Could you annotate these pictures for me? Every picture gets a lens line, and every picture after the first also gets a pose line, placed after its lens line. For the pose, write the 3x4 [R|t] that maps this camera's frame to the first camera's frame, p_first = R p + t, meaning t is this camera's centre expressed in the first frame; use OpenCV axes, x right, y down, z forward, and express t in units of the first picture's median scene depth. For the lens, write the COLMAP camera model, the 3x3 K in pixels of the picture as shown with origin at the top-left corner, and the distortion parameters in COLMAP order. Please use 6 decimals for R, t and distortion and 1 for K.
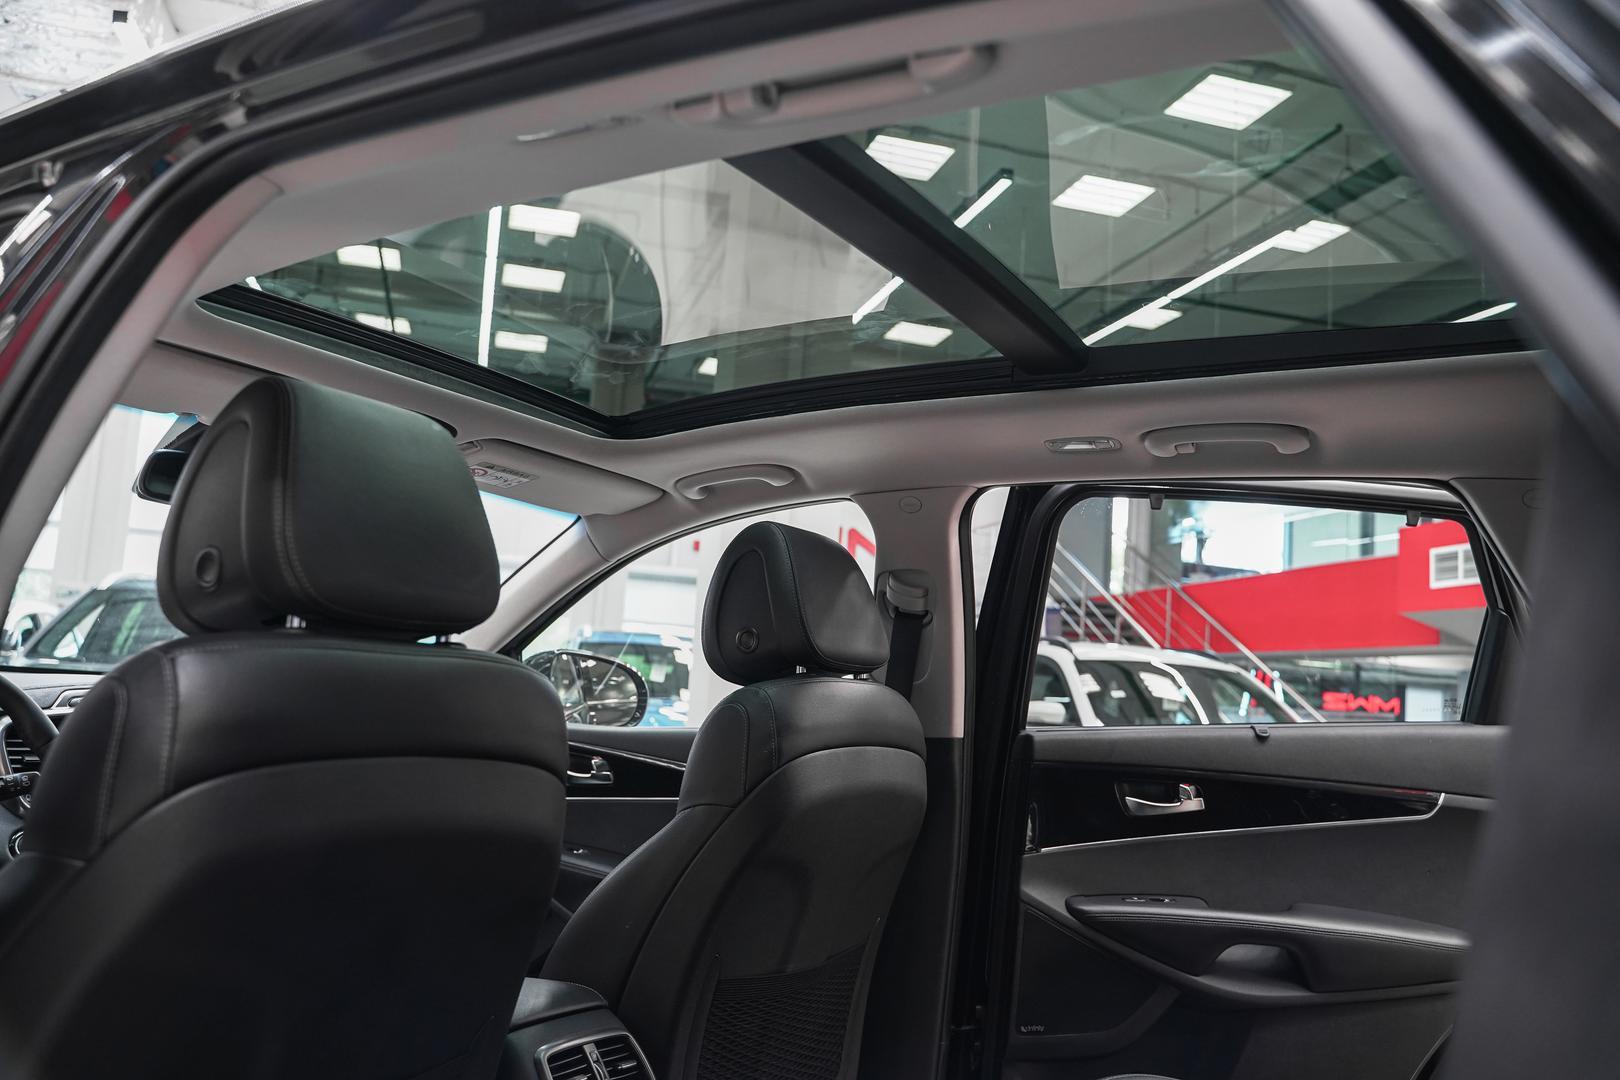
lens RADIAL K [[1305.9, 0, 810.0], [0, 1305.9, 540.0], [0, 0, 1]] dist [-0.118517, 0.091372]
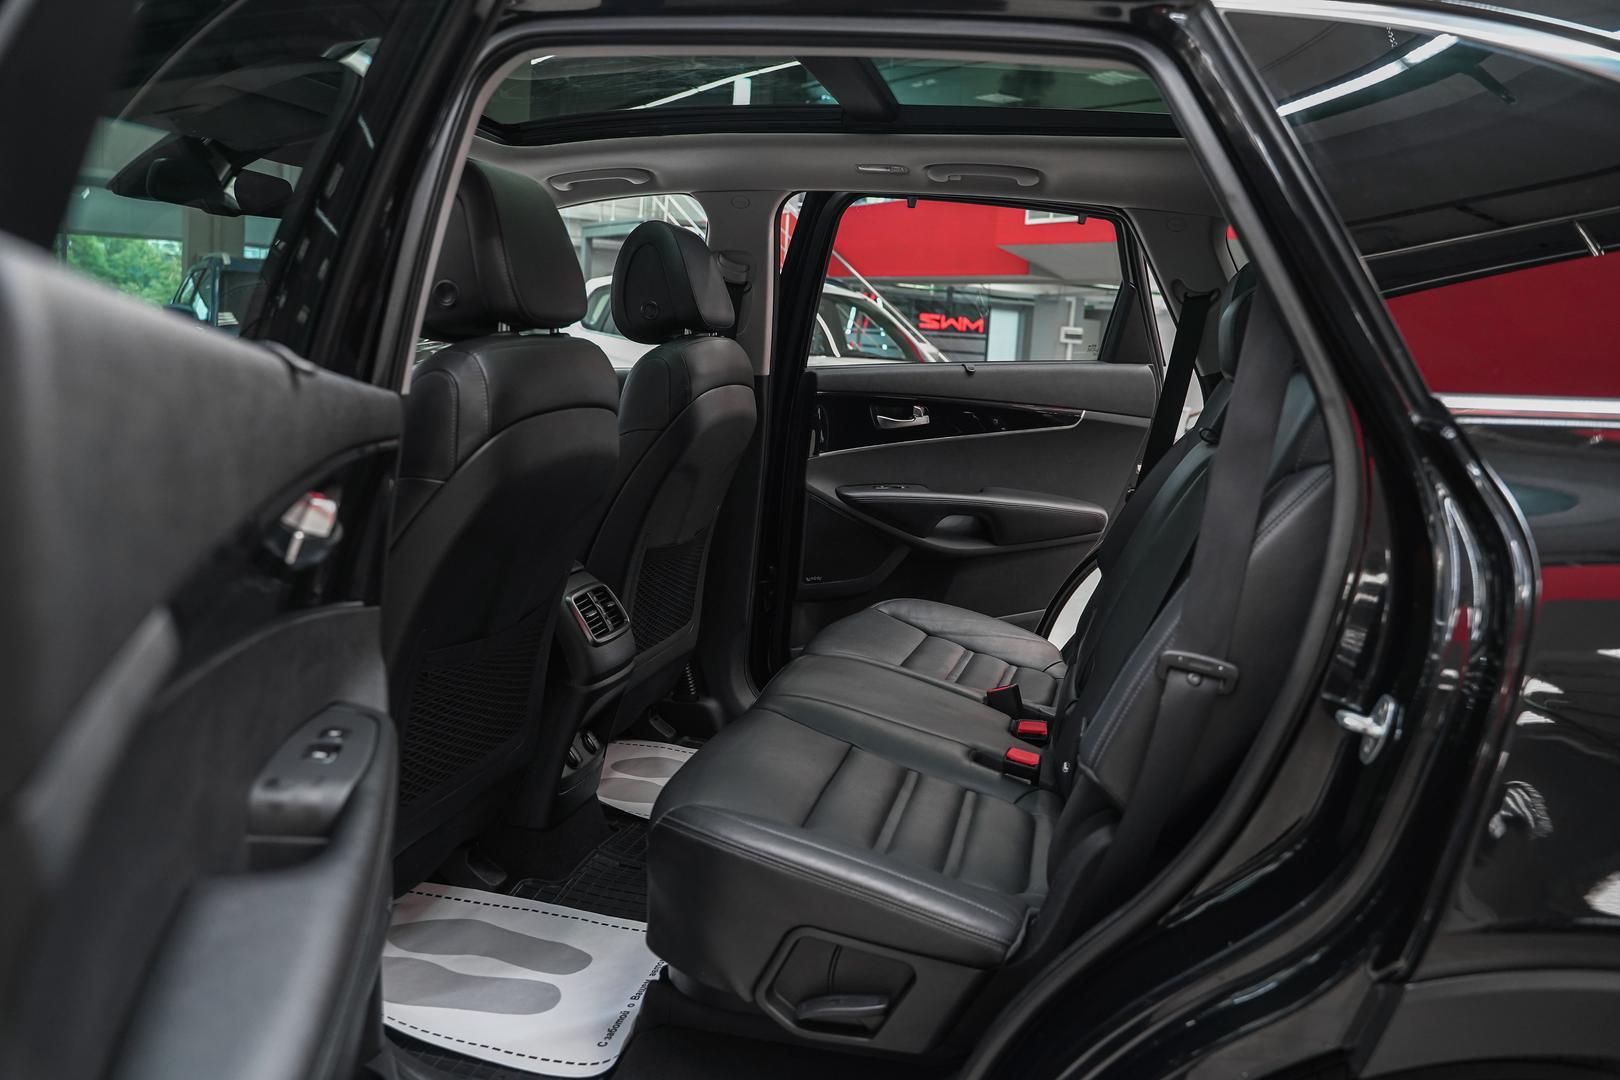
lens RADIAL K [[1305.9, 0, 810.0], [0, 1305.9, 540.0], [0, 0, 1]] dist [-0.118517, 0.091372]
pose [[0.952611, -0.055981, 0.298997, -0.256829], [-0.033242, 0.957876, 0.285251, -0.072736], [-0.302371, -0.281672, 0.910622, -0.302679]]
